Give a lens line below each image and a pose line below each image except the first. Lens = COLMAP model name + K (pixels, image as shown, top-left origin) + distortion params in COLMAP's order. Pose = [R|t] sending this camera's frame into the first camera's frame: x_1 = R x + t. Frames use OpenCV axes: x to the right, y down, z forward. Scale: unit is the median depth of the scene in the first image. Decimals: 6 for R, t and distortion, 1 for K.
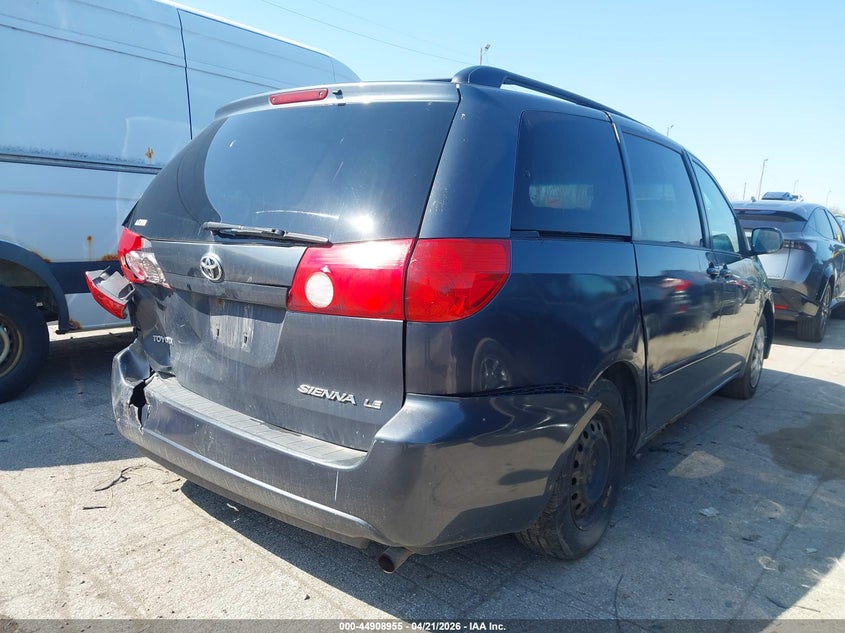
lens RADIAL K [[687.6, 0, 422.5], [0, 687.6, 316.5], [0, 0, 1]] dist [-0.001101, -0.001523]
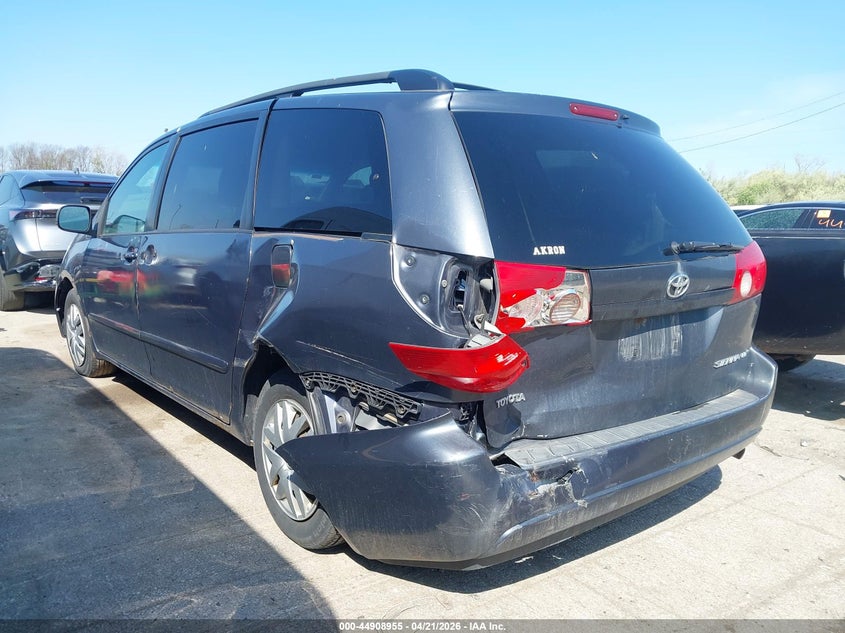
lens RADIAL K [[687.6, 0, 422.5], [0, 687.6, 316.5], [0, 0, 1]] dist [-0.001101, -0.001523]
pose [[0.217372, -0.198276, 0.955738, -1.383004], [0.135151, 0.975834, 0.171706, -0.254406], [-0.966687, 0.091845, 0.238917, 1.120186]]
